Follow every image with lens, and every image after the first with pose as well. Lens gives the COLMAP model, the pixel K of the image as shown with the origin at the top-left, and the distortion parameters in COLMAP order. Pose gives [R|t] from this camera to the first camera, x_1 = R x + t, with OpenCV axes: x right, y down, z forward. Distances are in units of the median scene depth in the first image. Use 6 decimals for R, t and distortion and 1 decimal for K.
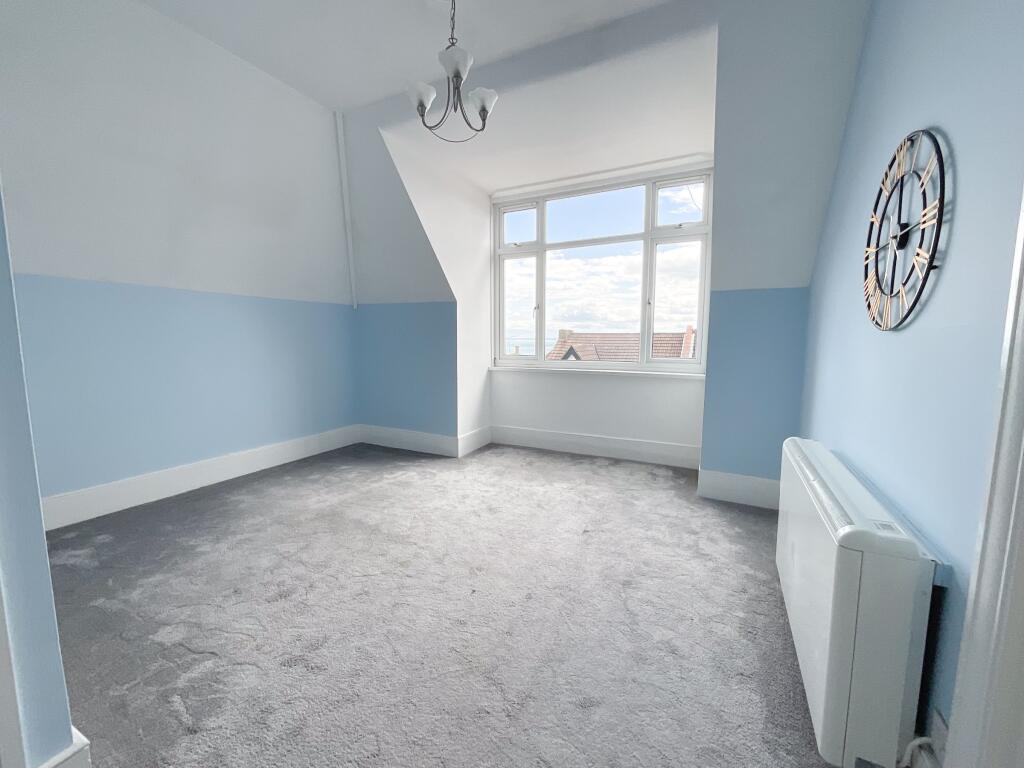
lens RADIAL K [[418.8, 0, 512.0], [0, 418.8, 384.0], [0, 0, 1]] dist [-0.000164, 0.000042]
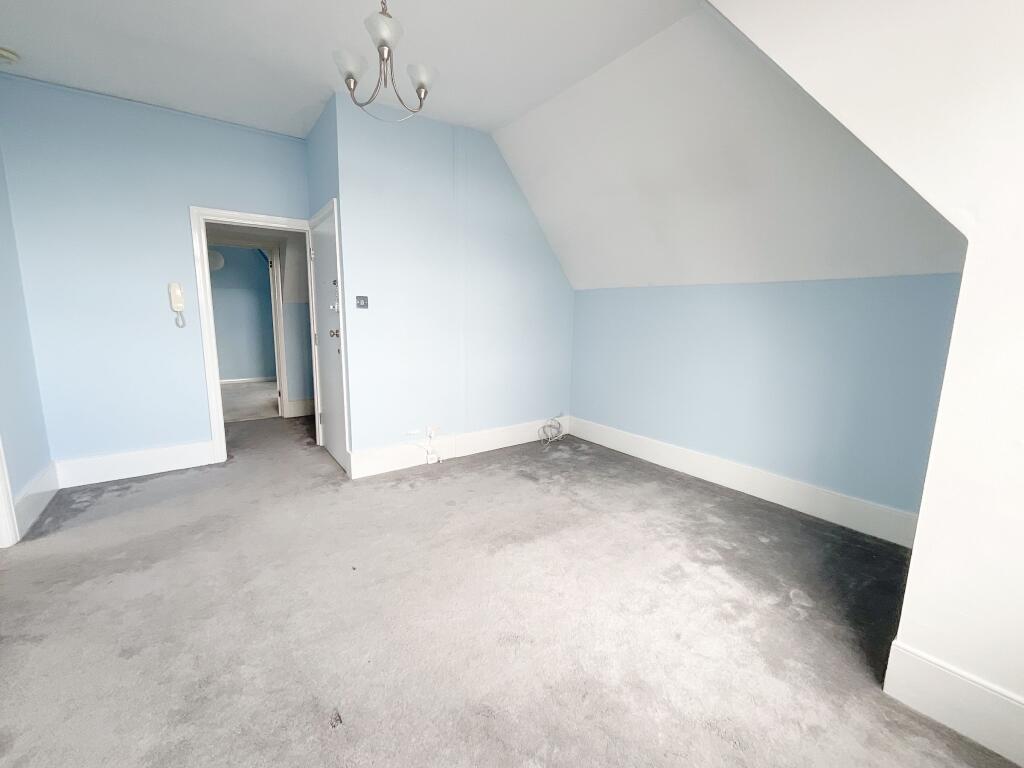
lens RADIAL K [[418.8, 0, 512.0], [0, 418.8, 384.0], [0, 0, 1]] dist [-0.000164, 0.000042]
pose [[-0.445243, 0.134231, -0.885291, 0.349892], [-0.115735, 0.971779, 0.205552, -0.137320], [0.887898, 0.193980, -0.417143, 0.969528]]
